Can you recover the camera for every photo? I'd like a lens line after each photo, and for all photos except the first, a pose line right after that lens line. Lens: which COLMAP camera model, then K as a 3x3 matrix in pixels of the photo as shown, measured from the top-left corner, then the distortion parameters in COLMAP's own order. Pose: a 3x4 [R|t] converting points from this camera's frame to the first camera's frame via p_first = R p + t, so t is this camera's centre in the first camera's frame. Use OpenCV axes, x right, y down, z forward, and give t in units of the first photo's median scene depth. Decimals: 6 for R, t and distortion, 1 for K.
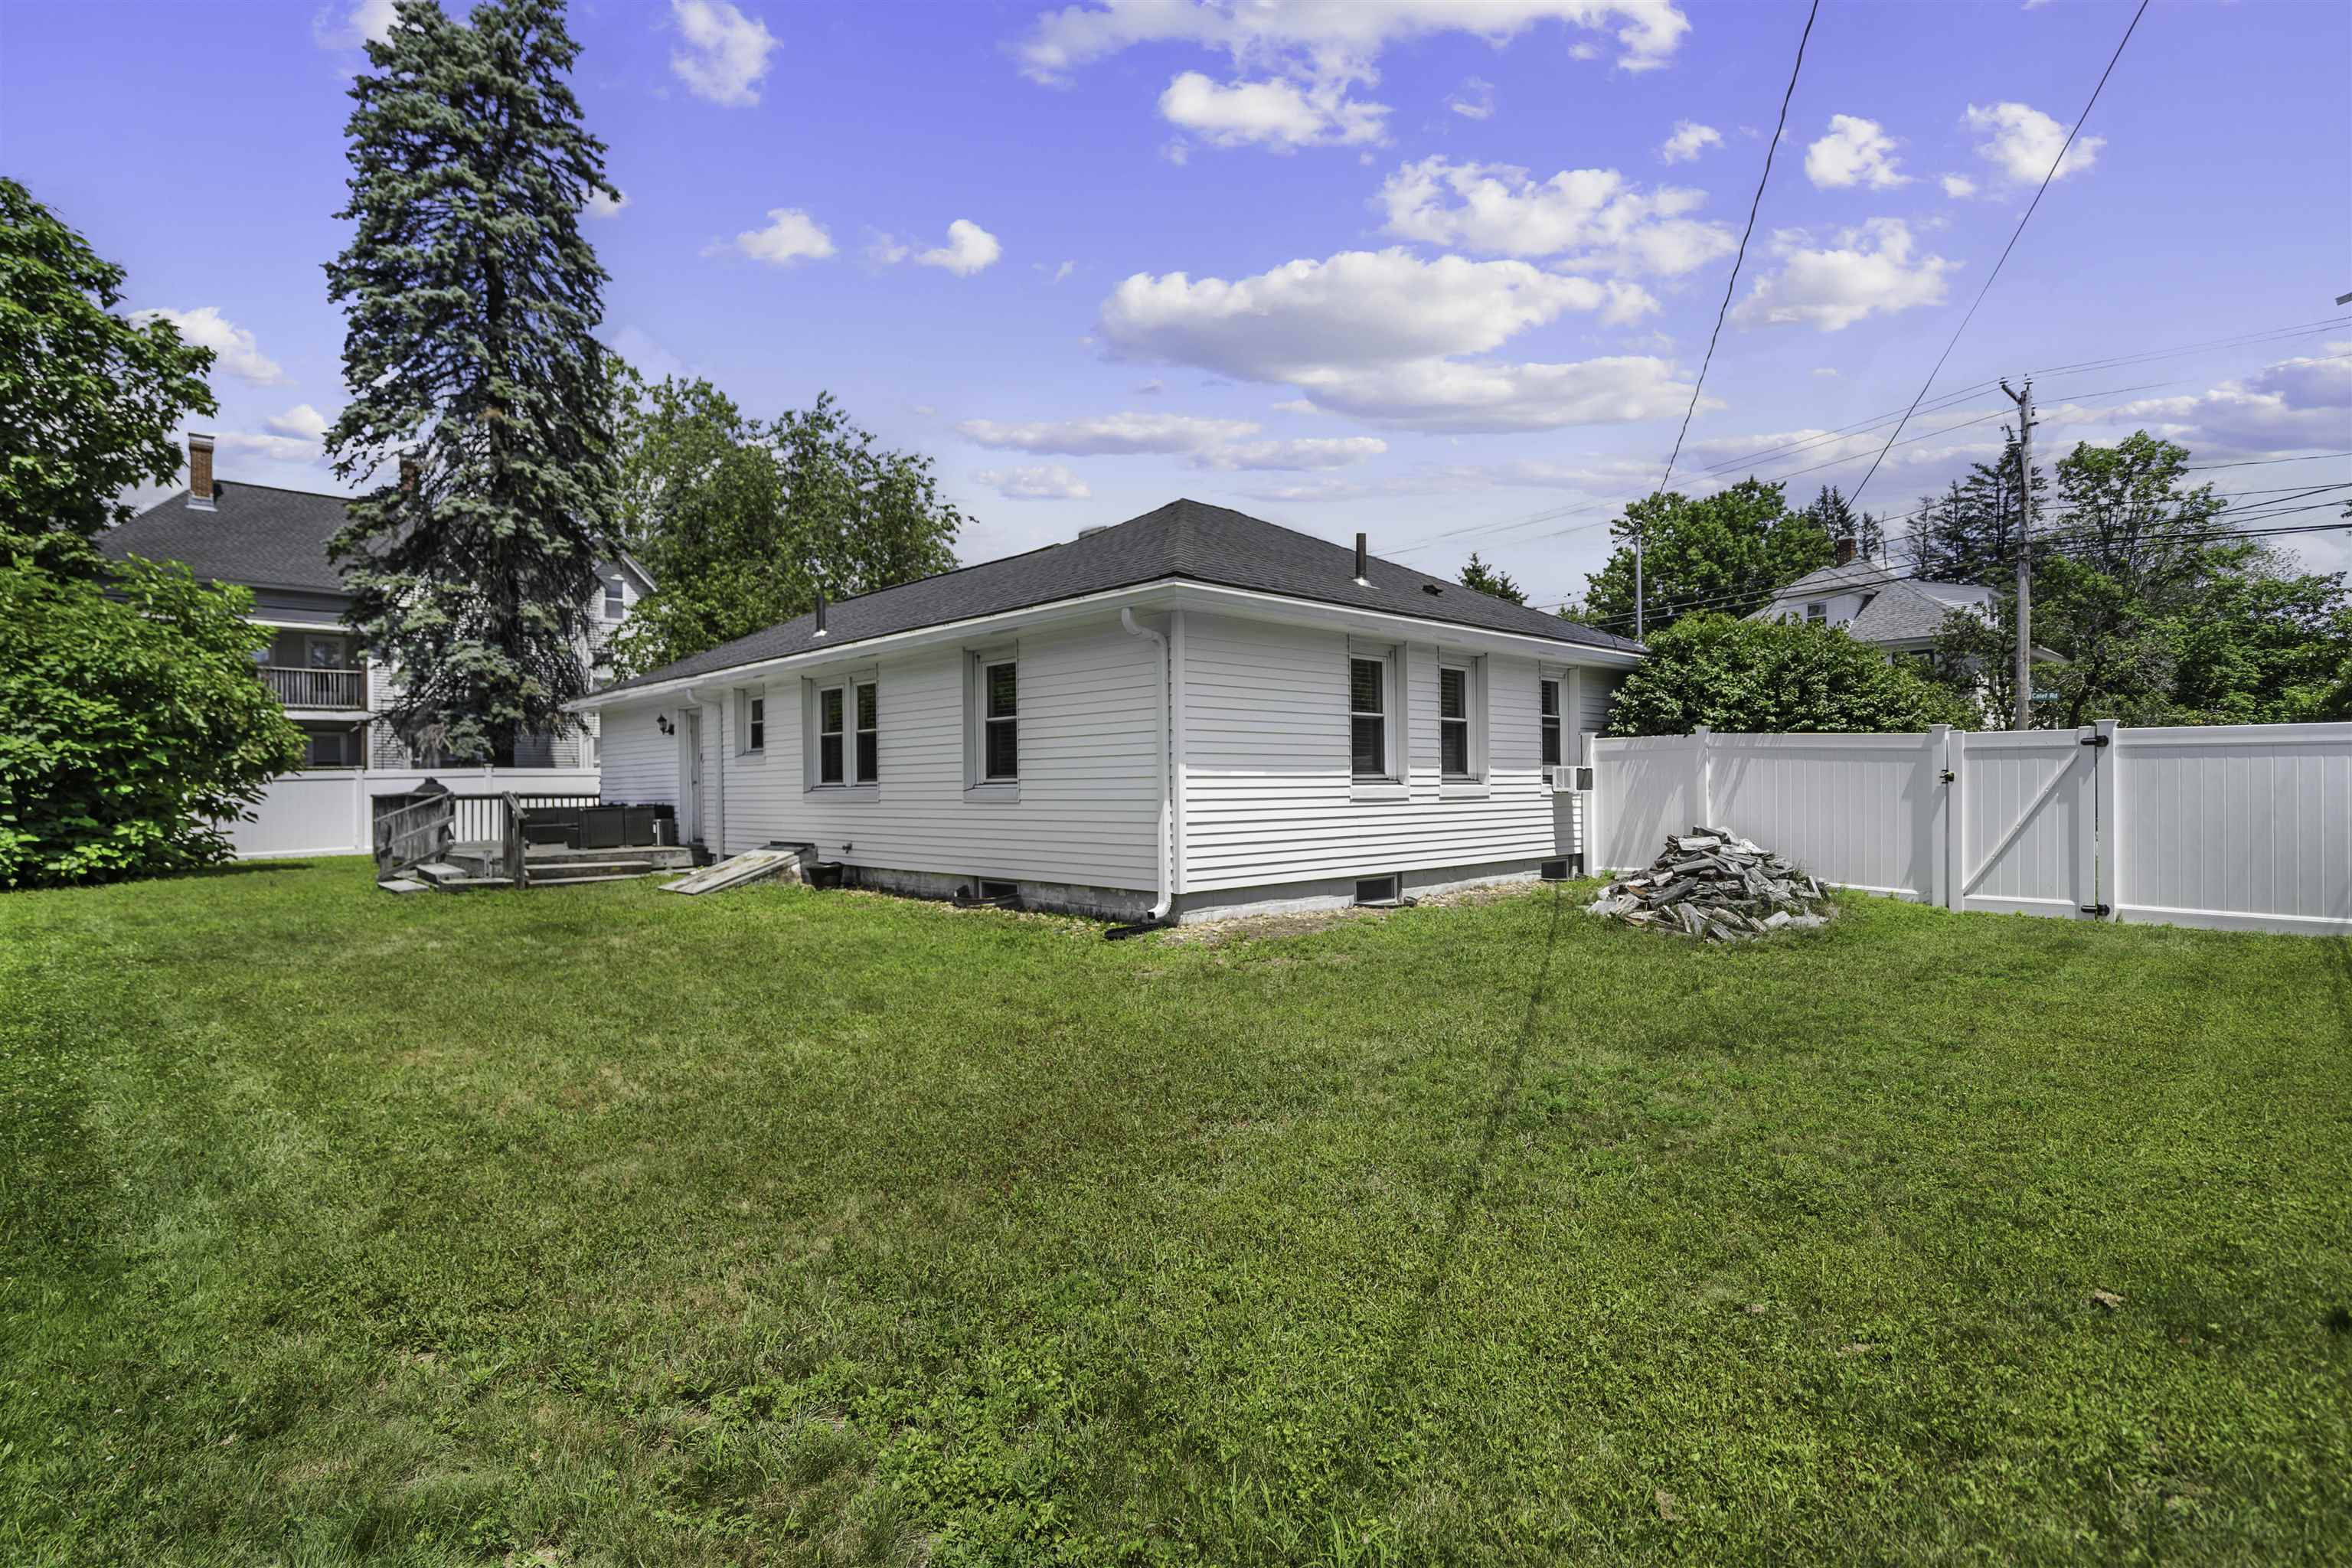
lens RADIAL K [[1110.7, 0, 1176.0], [0, 1110.7, 785.4], [0, 0, 1]] dist [0.000188, 0.000019]
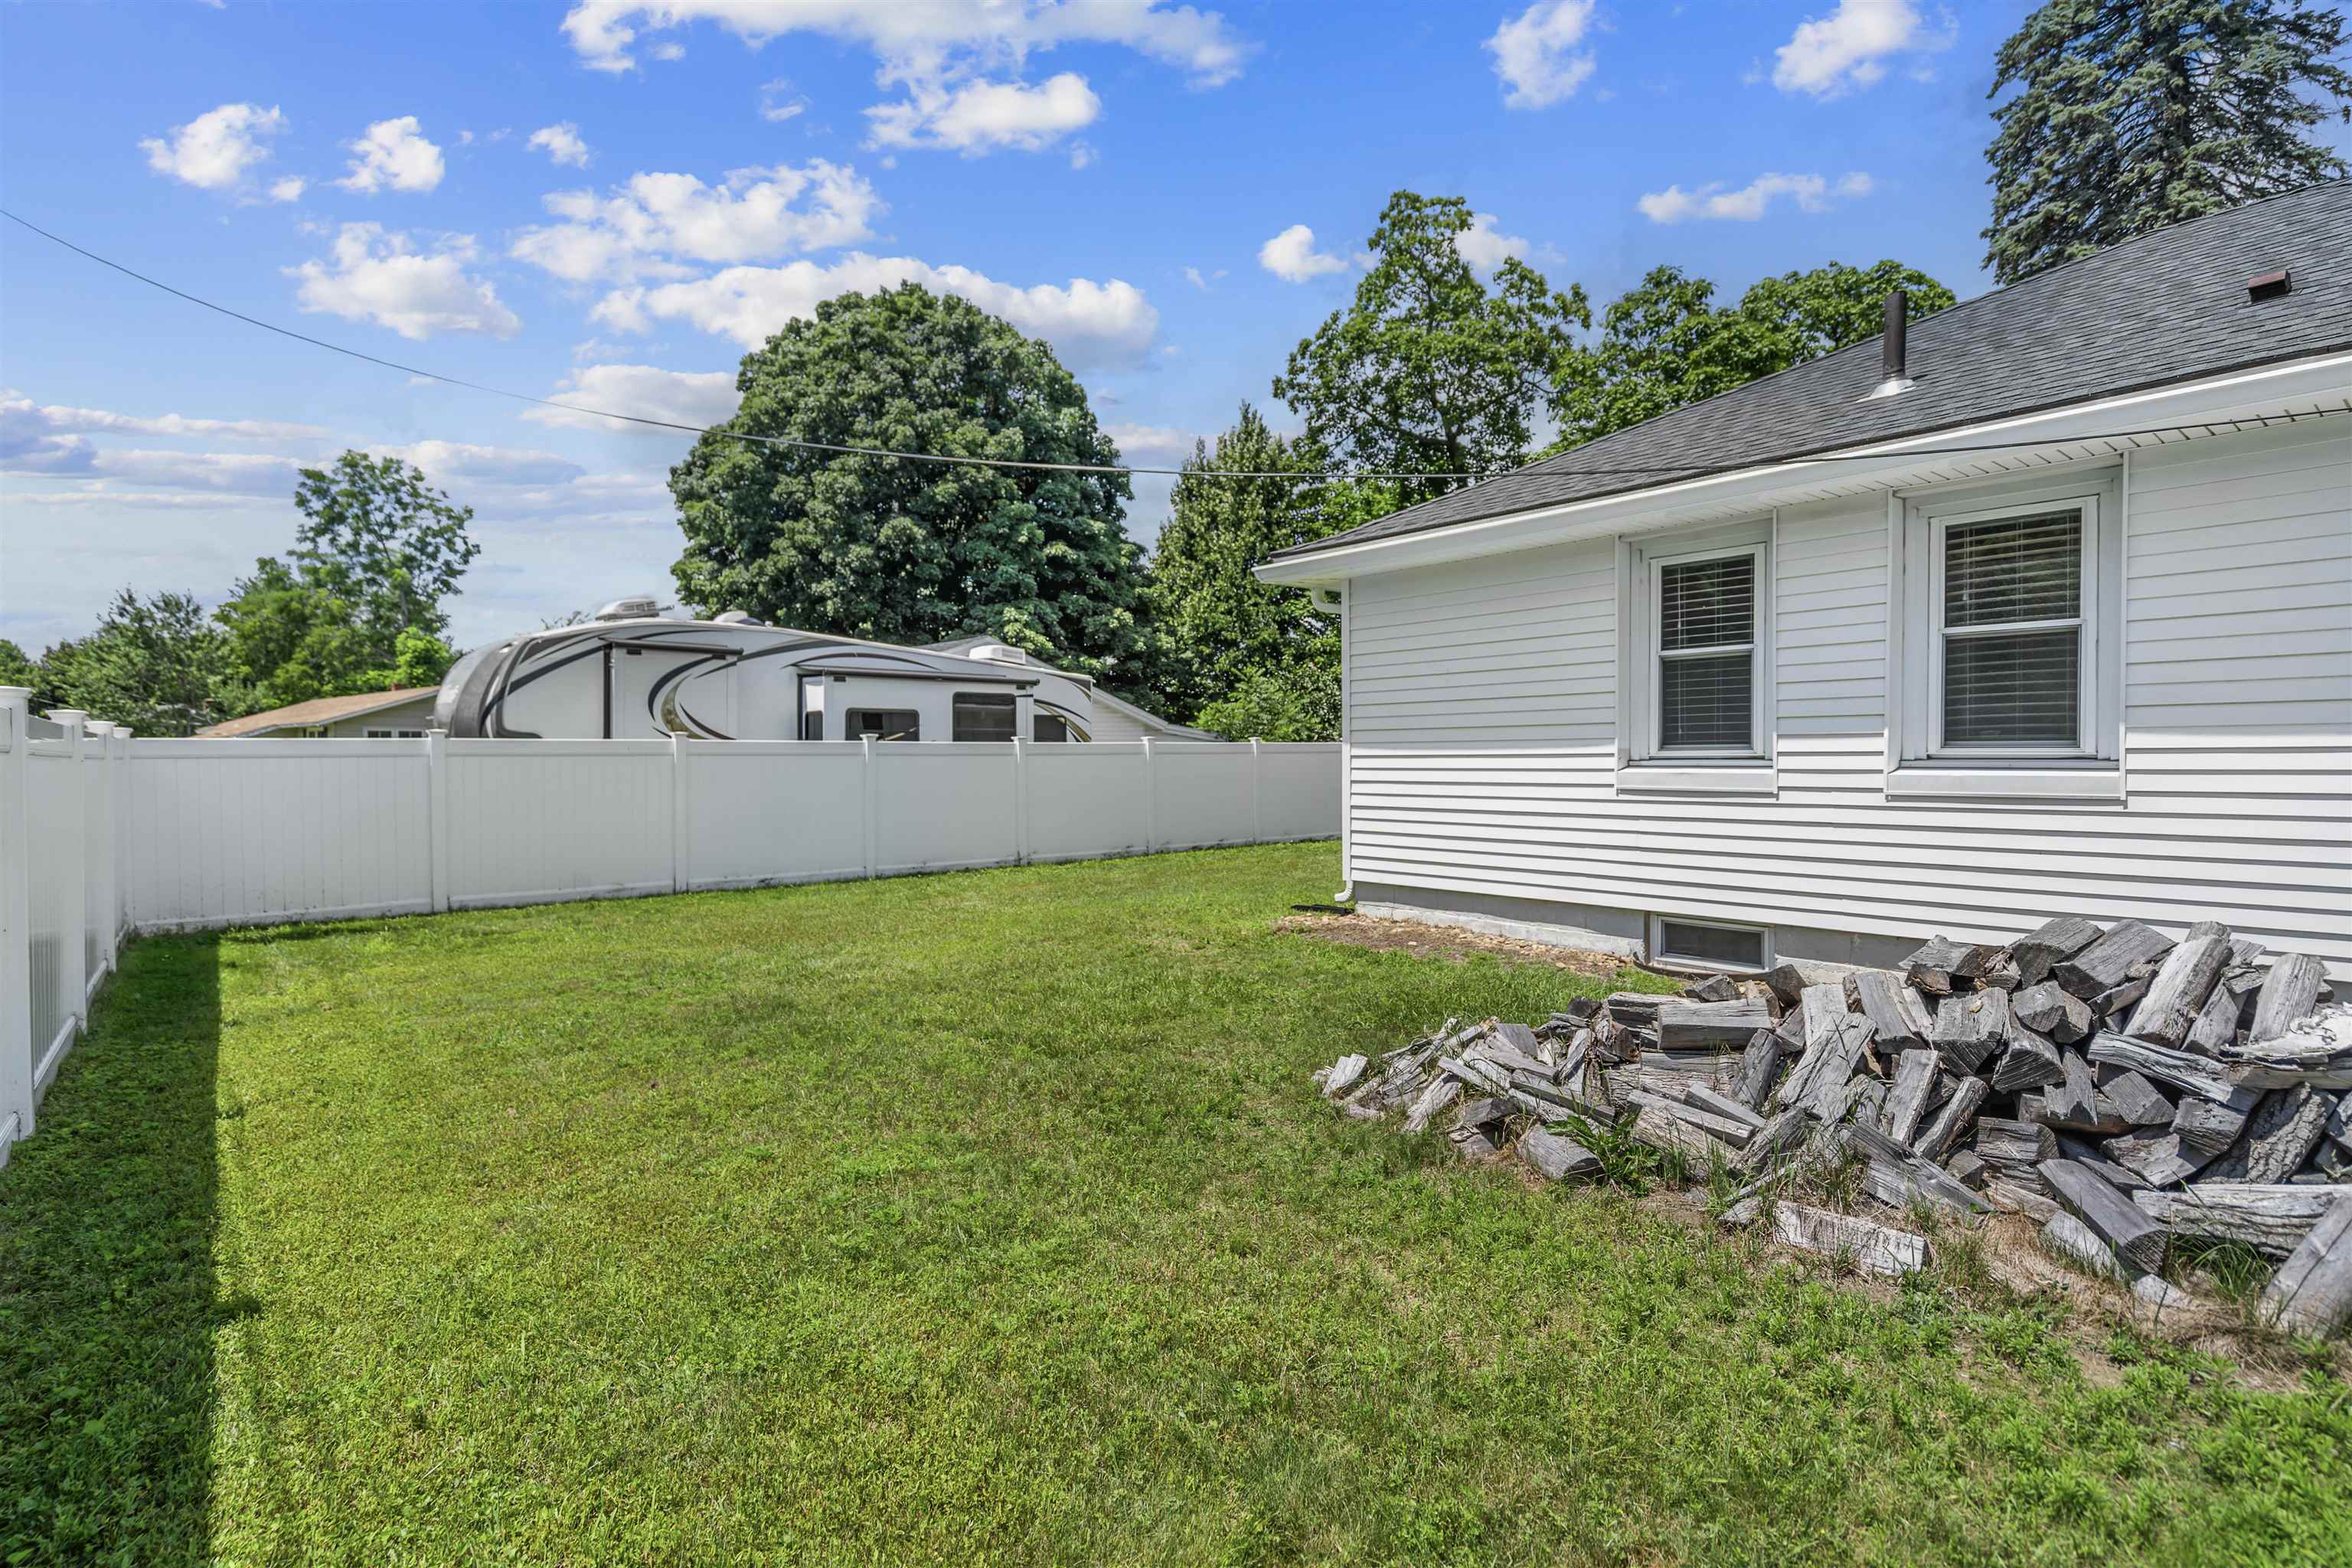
lens RADIAL K [[1110.7, 0, 1176.8], [0, 1110.7, 780.3], [0, 0, 1]] dist [0.000188, 0.000019]
pose [[-0.063746, 0.020389, -0.997758, 0.818121], [0.000745, 0.999792, 0.020383, -0.006404], [0.997966, 0.000556, -0.063748, 0.780053]]
